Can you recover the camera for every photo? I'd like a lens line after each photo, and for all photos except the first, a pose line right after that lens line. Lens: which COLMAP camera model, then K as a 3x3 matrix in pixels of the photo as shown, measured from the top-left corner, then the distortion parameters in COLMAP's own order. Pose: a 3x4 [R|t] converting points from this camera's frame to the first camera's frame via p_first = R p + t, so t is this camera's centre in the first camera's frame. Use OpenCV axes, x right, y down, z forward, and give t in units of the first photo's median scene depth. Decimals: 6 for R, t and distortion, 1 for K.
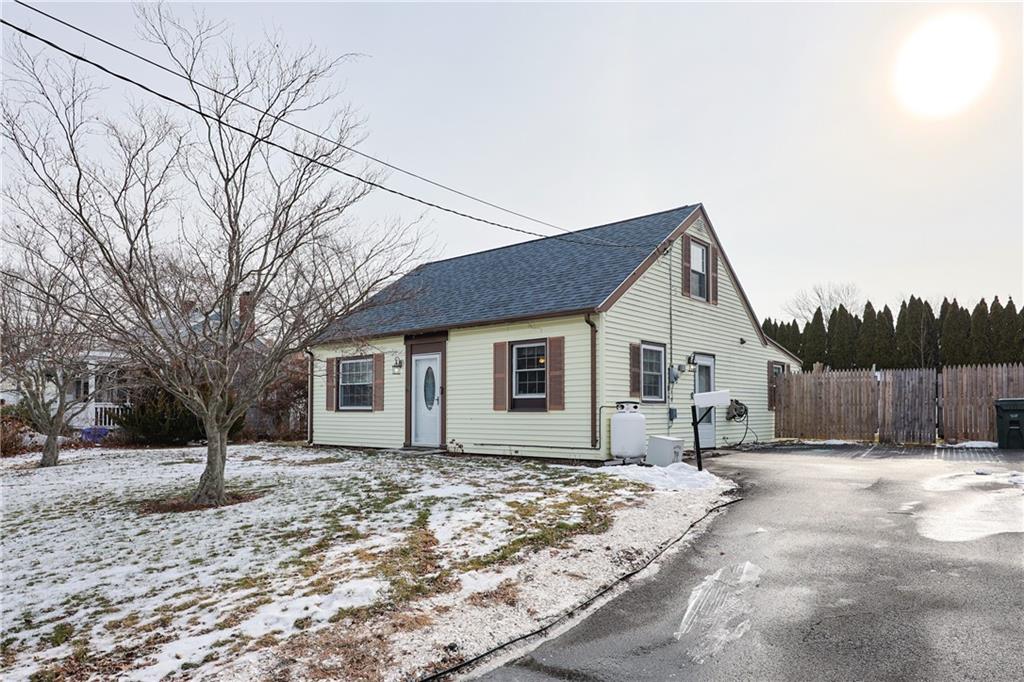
lens RADIAL K [[654.7, 0, 512.0], [0, 654.7, 341.0], [0, 0, 1]] dist [0.000601, 0.000107]
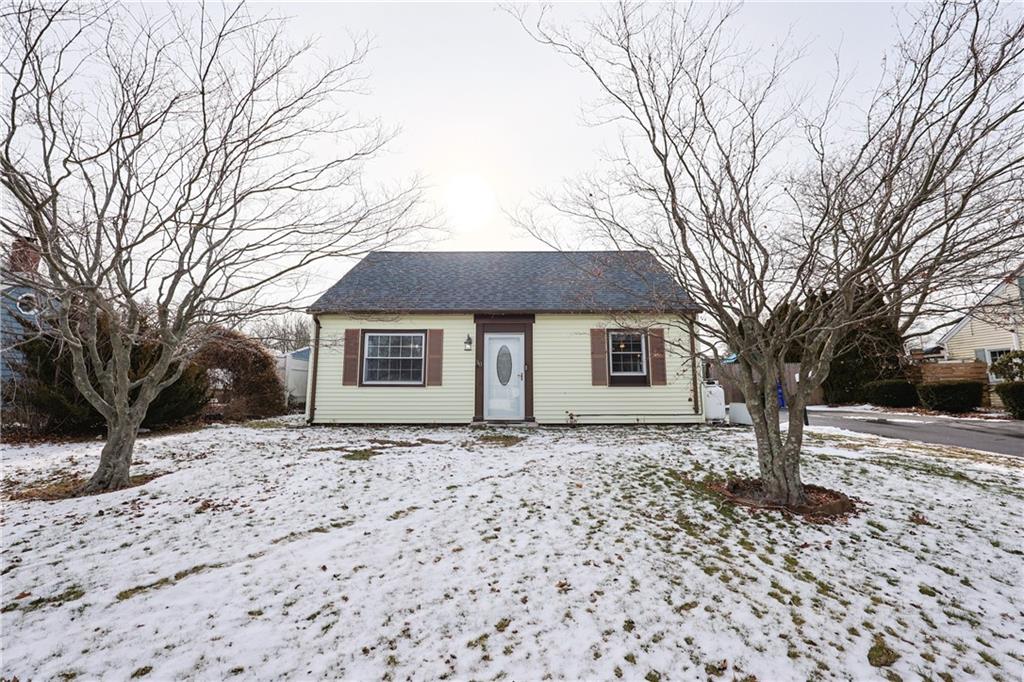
lens RADIAL K [[434.5, 0, 504.9], [0, 434.5, 340.9], [0, 0, 1]] dist [-0.000059, 0.000320]
pose [[0.769540, 0.071387, 0.634596, -0.587248], [-0.068016, 0.997242, -0.029704, 0.053457], [-0.634967, -0.020304, 0.772273, 0.442462]]
